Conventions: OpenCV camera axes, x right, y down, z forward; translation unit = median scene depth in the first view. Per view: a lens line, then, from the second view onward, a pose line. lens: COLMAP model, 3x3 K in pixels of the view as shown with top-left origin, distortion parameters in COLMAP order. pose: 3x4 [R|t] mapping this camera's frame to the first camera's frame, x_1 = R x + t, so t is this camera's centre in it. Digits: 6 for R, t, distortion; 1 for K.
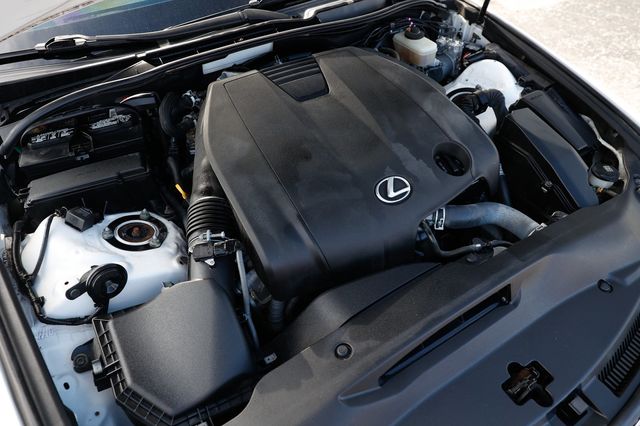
lens RADIAL K [[436.6, 0, 320.0], [0, 436.6, 213.0], [0, 0, 1]] dist [-0.114968, 0.086653]
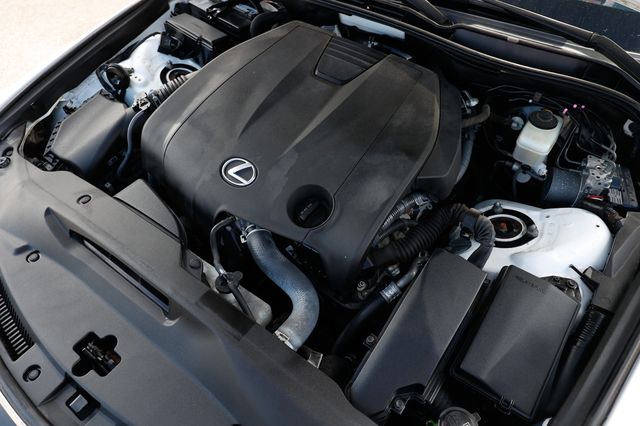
lens RADIAL K [[440.5, 0, 320.0], [0, 440.5, 213.0], [0, 0, 1]] dist [-0.120621, 0.090664]
pose [[0.389587, 0.706980, -0.590254, 0.820012], [-0.667512, 0.658315, 0.347920, -0.424051], [0.634546, 0.258457, 0.728389, 0.375019]]
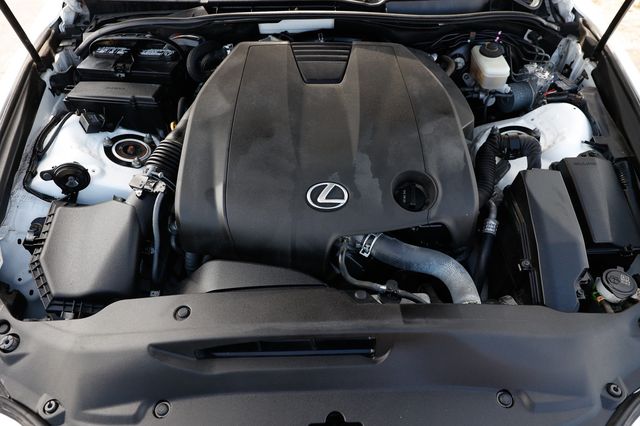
lens RADIAL K [[440.5, 0, 320.0], [0, 440.5, 213.0], [0, 0, 1]] dist [-0.120621, 0.090664]
pose [[0.868234, 0.382750, -0.315708, 0.433207], [-0.363184, 0.923804, 0.121177, -0.119712], [0.338033, 0.009450, 0.941087, 0.073660]]
